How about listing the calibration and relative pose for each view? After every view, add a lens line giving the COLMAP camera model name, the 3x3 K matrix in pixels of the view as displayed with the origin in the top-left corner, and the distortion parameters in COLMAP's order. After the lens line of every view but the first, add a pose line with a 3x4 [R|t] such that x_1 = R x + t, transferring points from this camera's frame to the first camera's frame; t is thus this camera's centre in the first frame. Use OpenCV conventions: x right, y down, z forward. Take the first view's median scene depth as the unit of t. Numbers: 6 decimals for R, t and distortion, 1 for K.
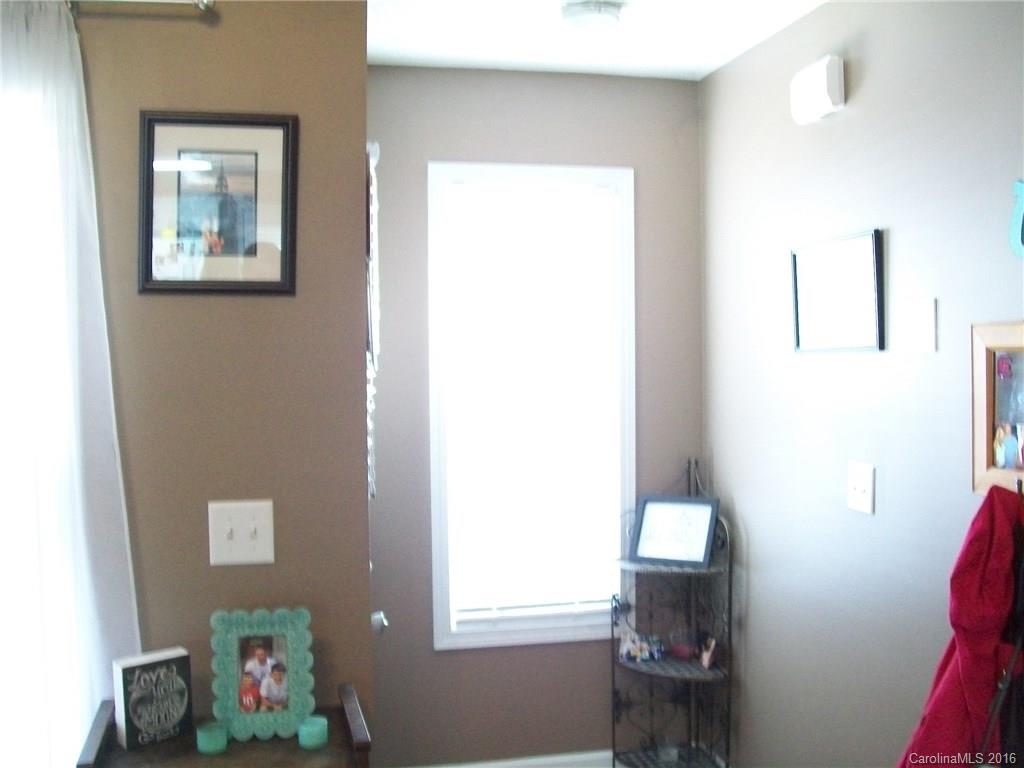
lens RADIAL K [[1103.0, 0, 512.0], [0, 1103.0, 384.0], [0, 0, 1]] dist [-0.195554, 0.179770]
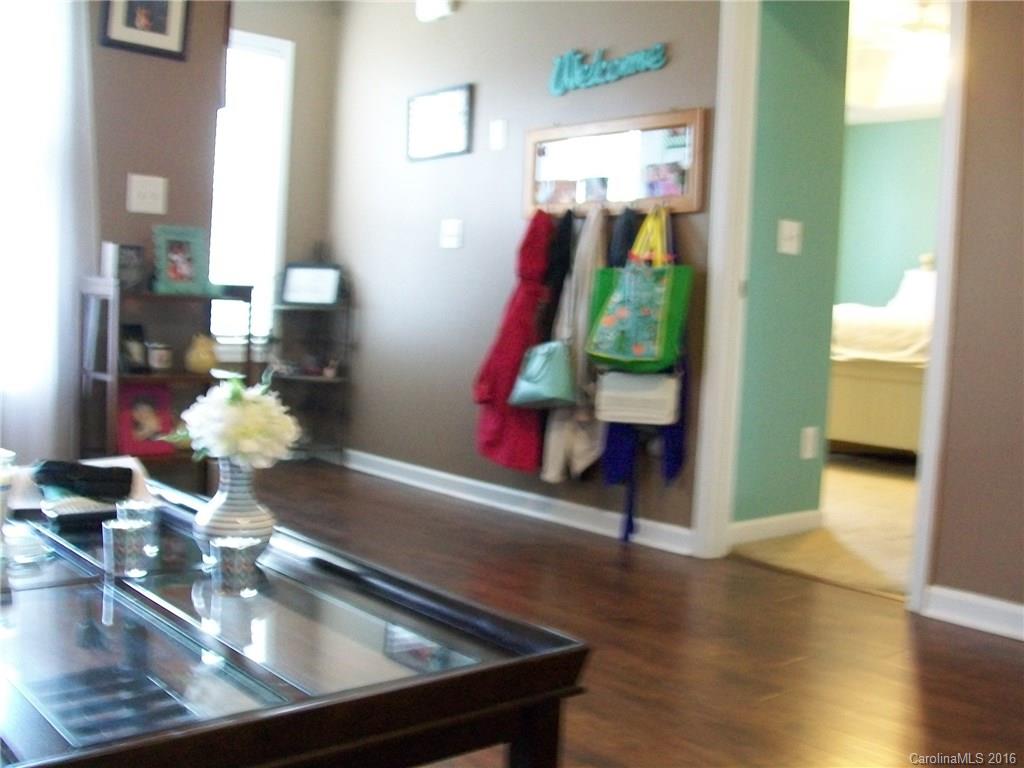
lens RADIAL K [[1103.0, 0, 512.0], [0, 1103.0, 384.0], [0, 0, 1]] dist [-0.195554, 0.179770]
pose [[0.878967, 0.019065, 0.476501, -0.592689], [-0.038917, 0.998735, 0.031829, 0.389542], [-0.475292, -0.046521, 0.878597, -0.831557]]
